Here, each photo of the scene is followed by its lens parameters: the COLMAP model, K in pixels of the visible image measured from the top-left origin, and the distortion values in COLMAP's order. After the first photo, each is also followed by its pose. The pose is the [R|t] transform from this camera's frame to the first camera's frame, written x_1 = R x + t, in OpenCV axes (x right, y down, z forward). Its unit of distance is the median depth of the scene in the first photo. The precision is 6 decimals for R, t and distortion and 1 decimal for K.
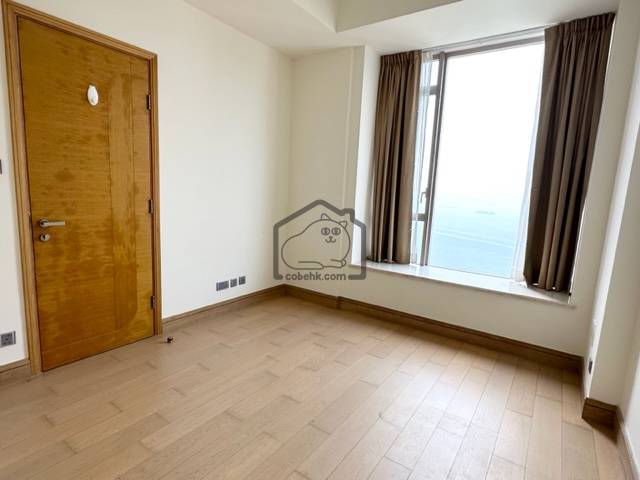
lens RADIAL K [[346.1, 0, 320.1], [0, 346.1, 241.6], [0, 0, 1]] dist [0.000575, 0.000112]
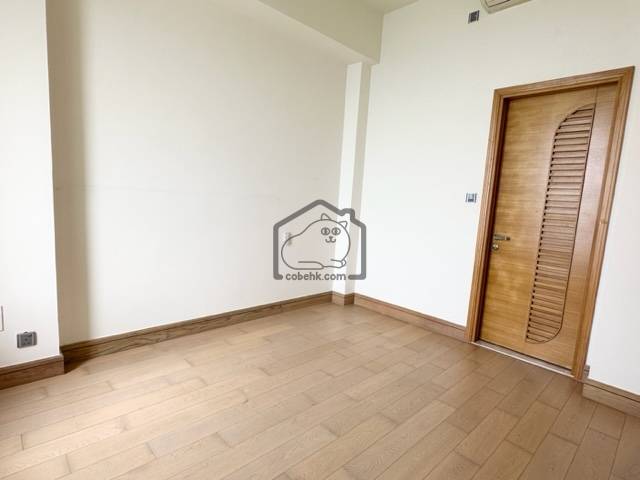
lens RADIAL K [[346.1, 0, 320.0], [0, 346.1, 240.8], [0, 0, 1]] dist [0.000575, 0.000112]
pose [[-0.973816, -0.132508, 0.184726, -0.164754], [-0.081688, 0.962251, 0.259614, -0.241346], [-0.212154, 0.237727, -0.947880, 1.808939]]
